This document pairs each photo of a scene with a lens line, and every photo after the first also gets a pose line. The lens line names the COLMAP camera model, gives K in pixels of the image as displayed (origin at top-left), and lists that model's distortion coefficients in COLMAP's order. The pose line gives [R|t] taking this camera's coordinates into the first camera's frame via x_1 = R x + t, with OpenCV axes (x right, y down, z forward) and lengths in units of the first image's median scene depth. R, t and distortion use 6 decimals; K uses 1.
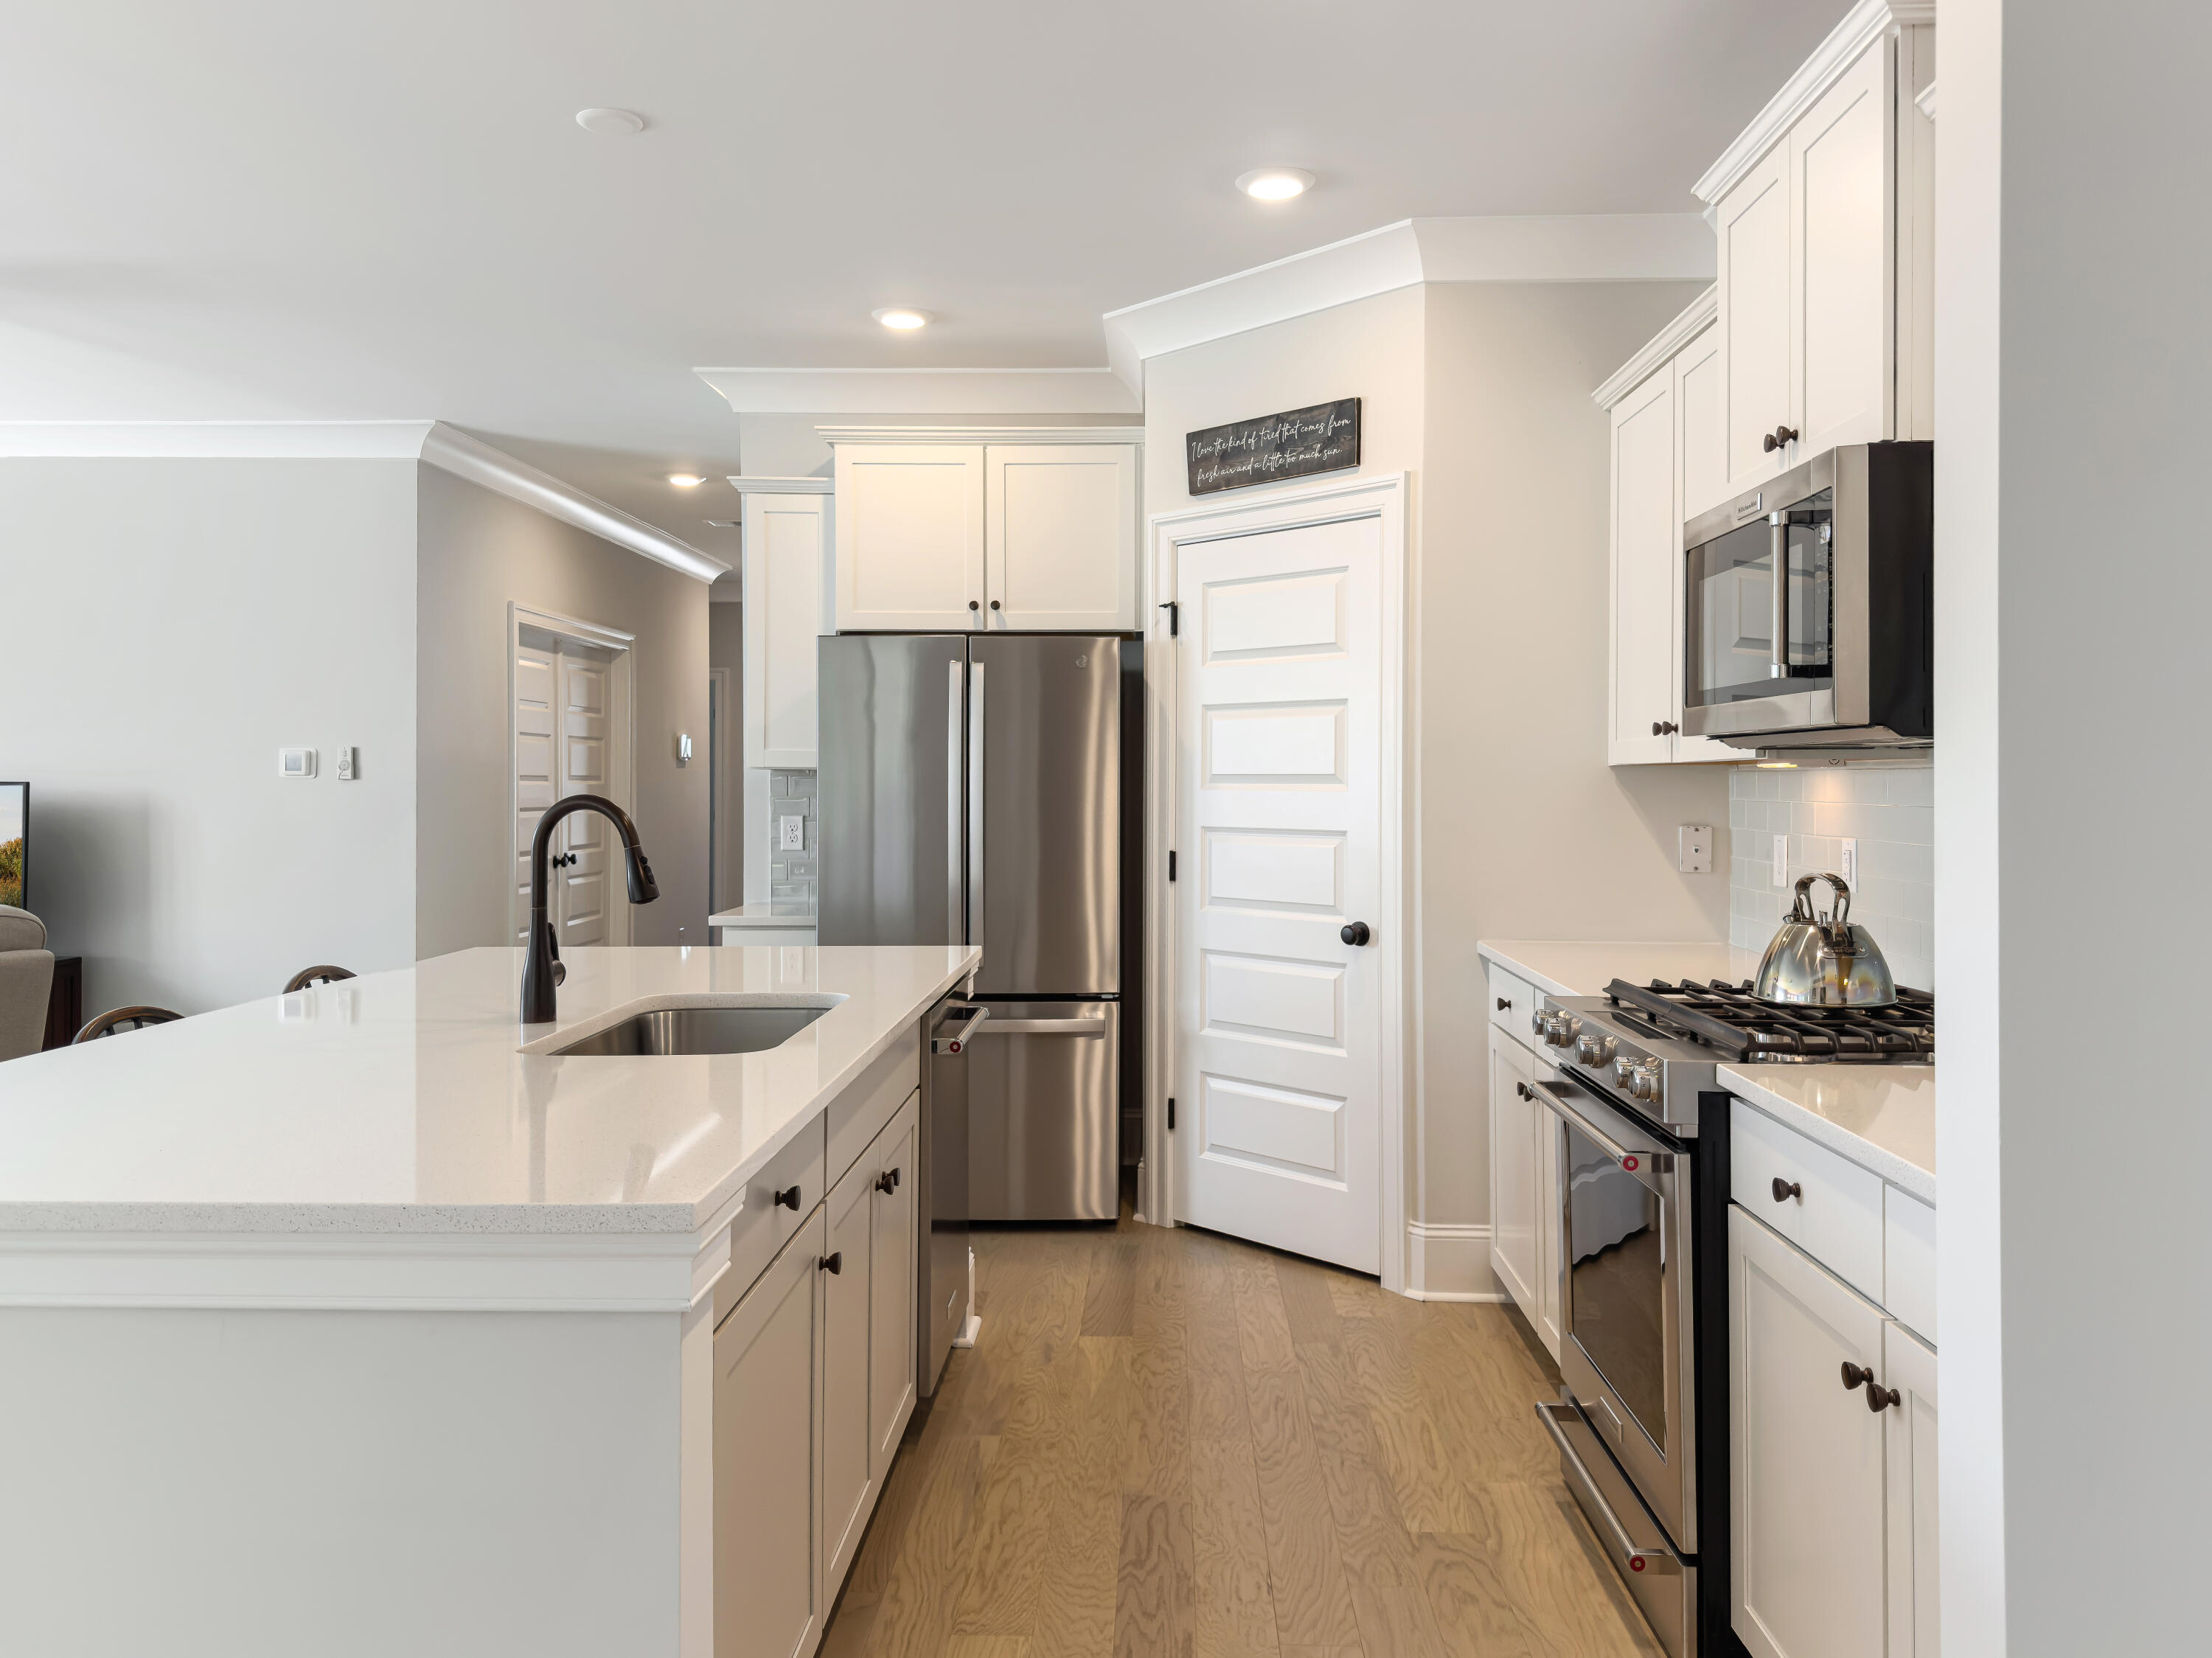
lens RADIAL K [[1660.2, 0, 1115.8], [0, 1660.2, 787.2], [0, 0, 1]] dist [0.119782, -0.056964]
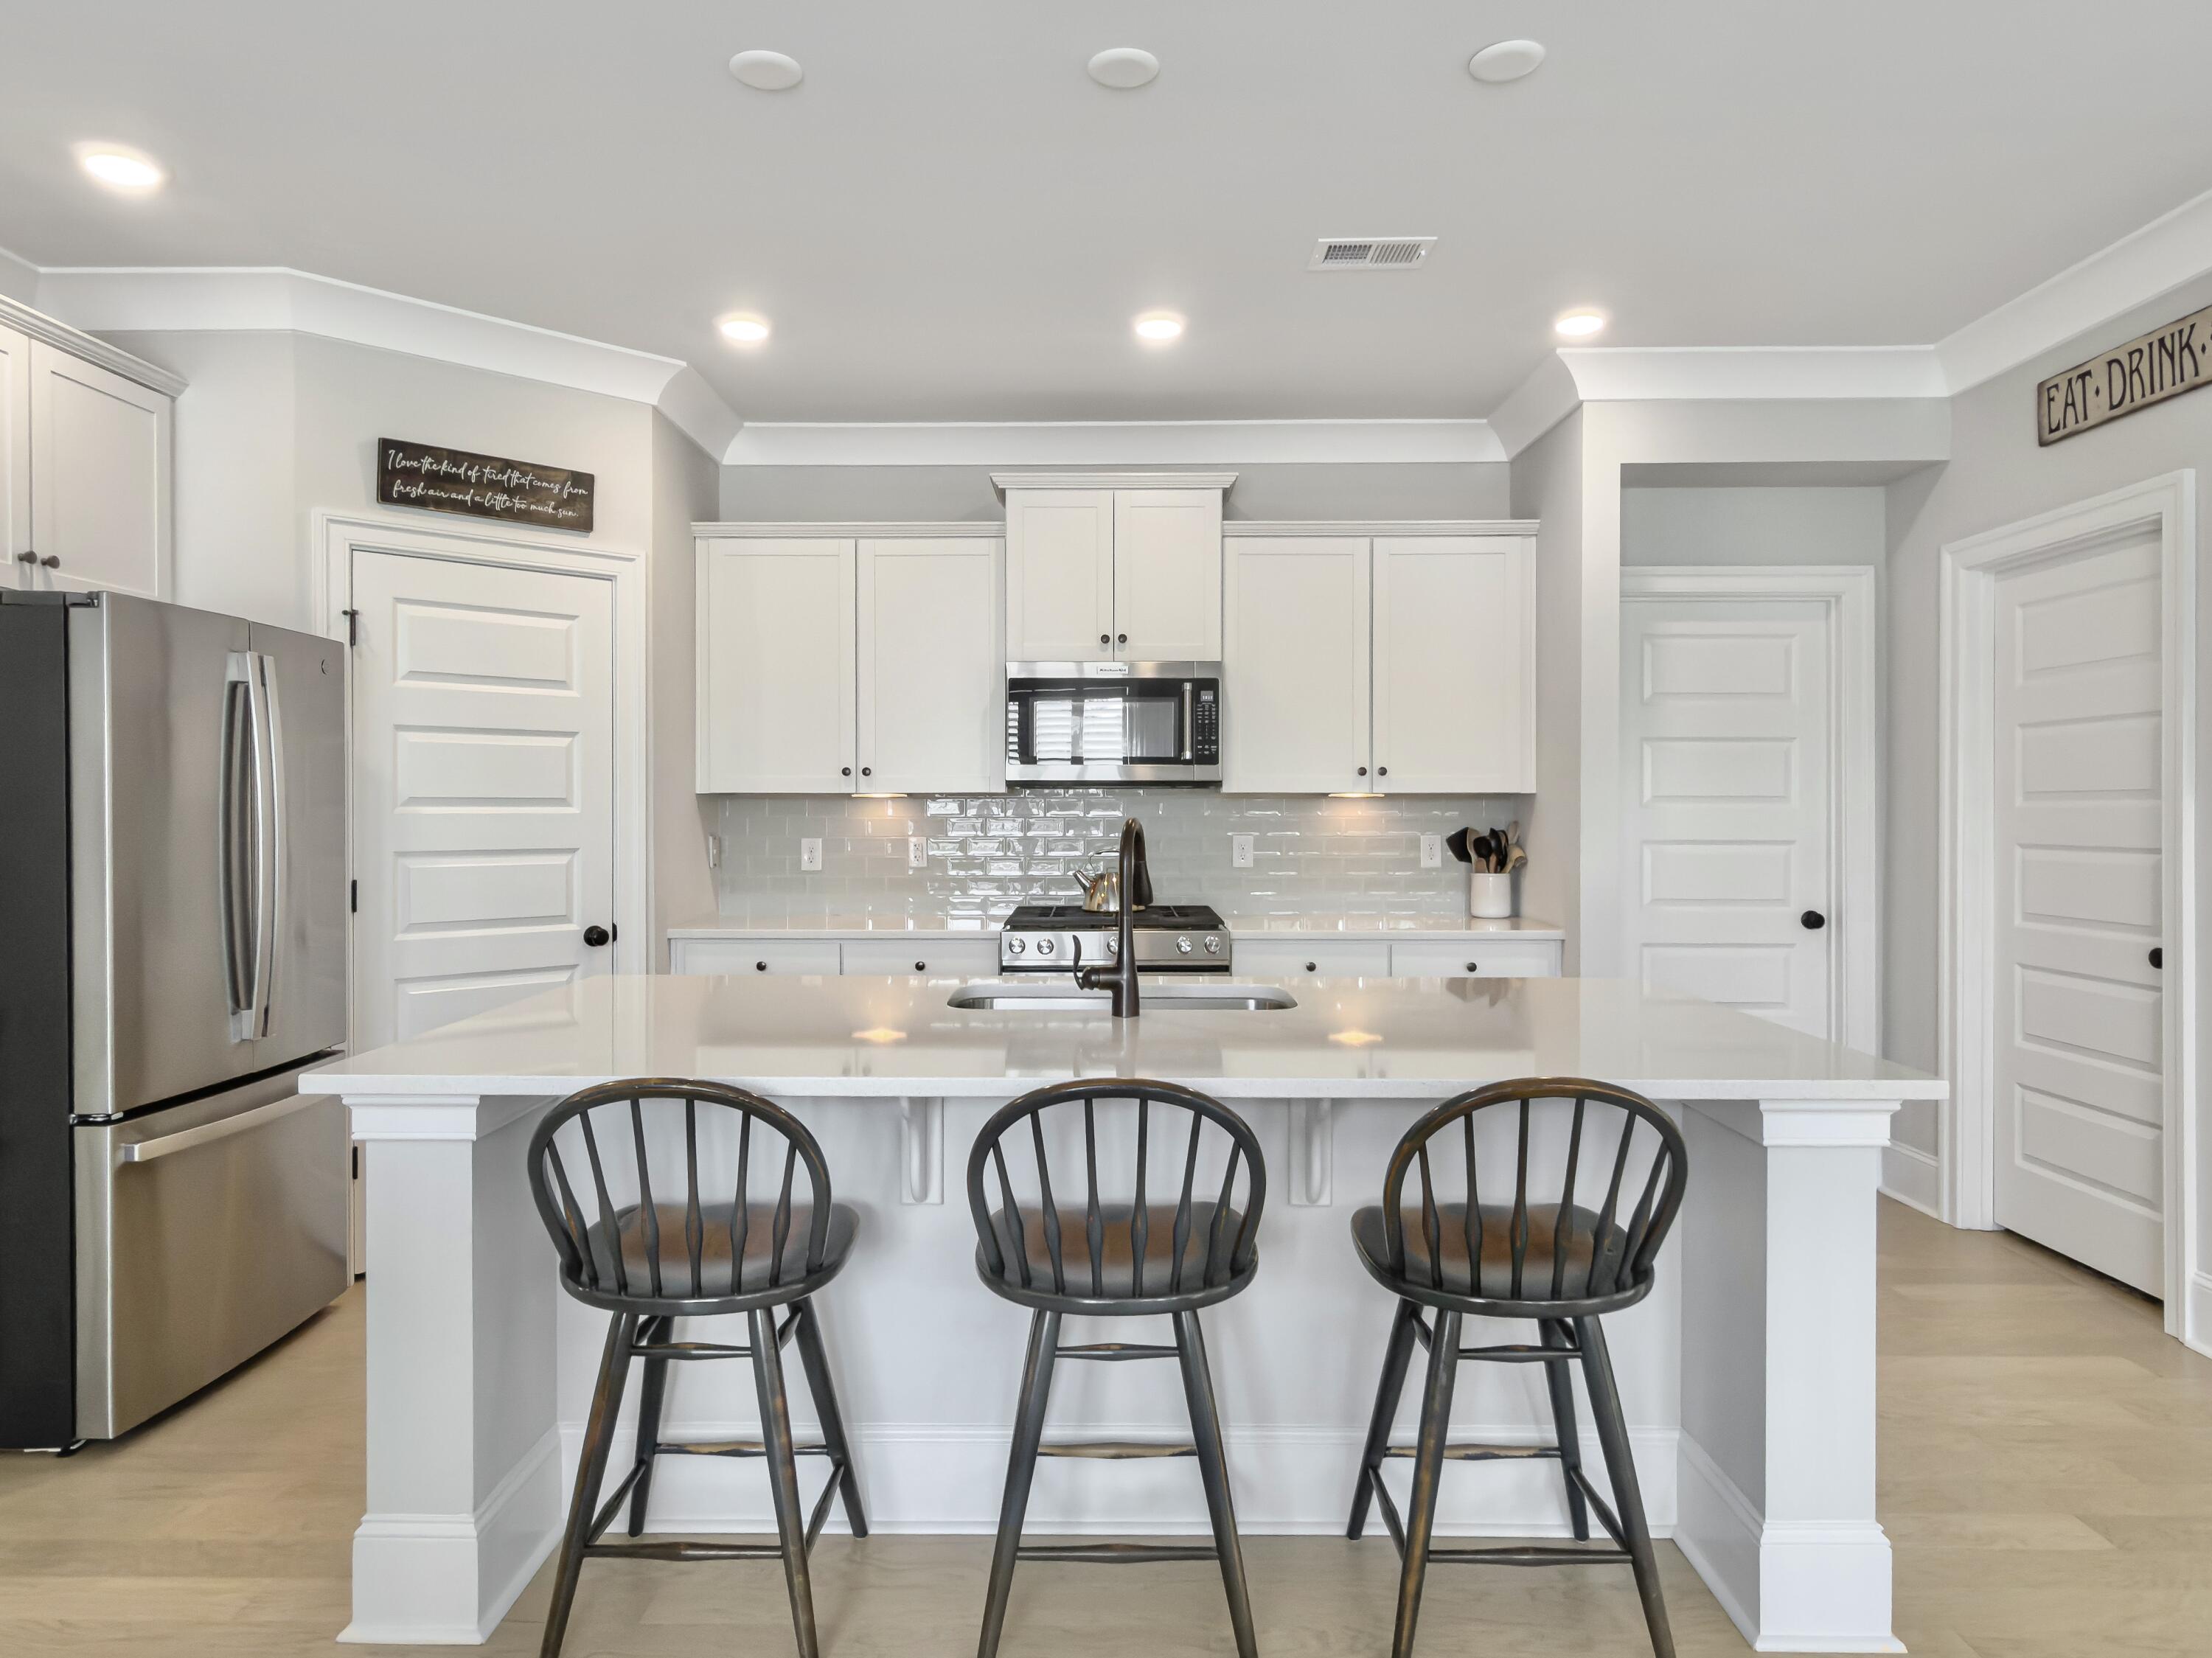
lens RADIAL K [[1417.7, 0, 1096.0], [0, 1417.7, 813.0], [0, 0, 1]] dist [0.003344, 0.000180]
pose [[-0.023936, -0.007389, 0.999686, -0.801365], [0.003404, 0.999966, 0.007472, -0.003708], [-0.999708, 0.003582, -0.023910, 0.636909]]
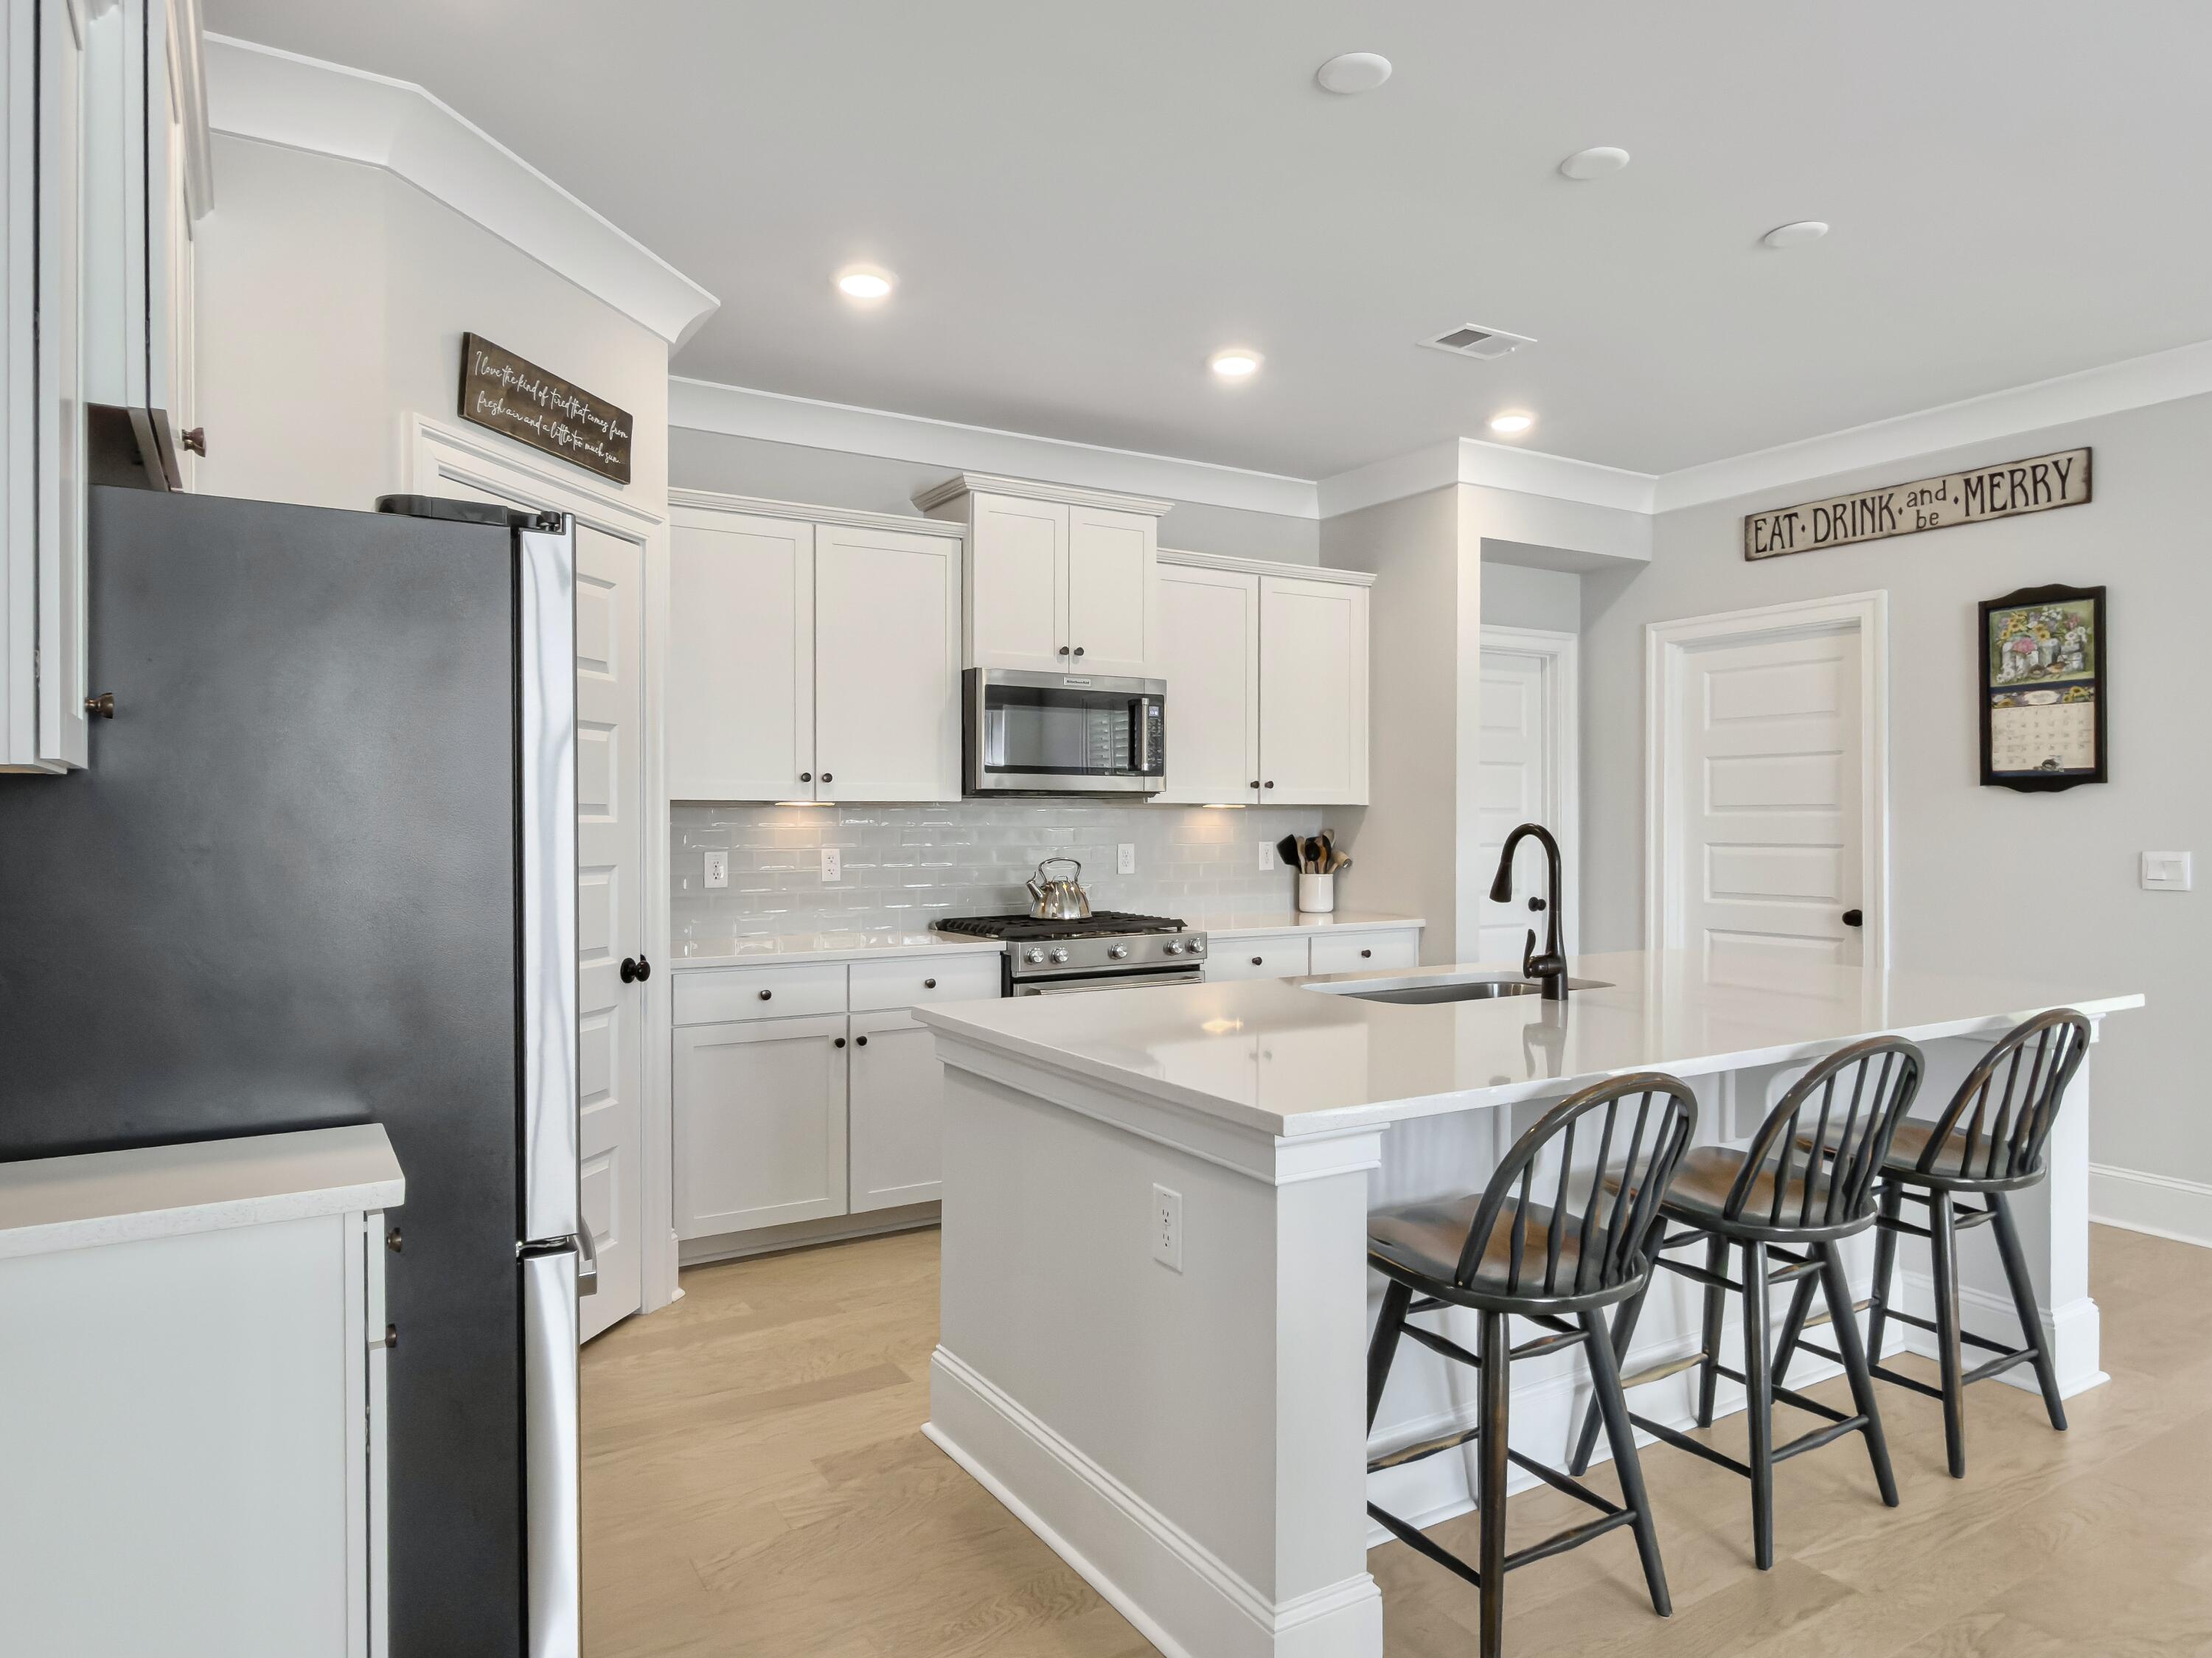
lens RADIAL K [[1366.9, 0, 1110.9], [0, 1366.9, 832.7], [0, 0, 1]] dist [-0.001987, 0.019891]
pose [[-0.553537, -0.011213, 0.832749, -0.631362], [0.001524, 0.999894, 0.014477, -0.002765], [-0.832823, 0.009283, -0.553461, 1.139186]]
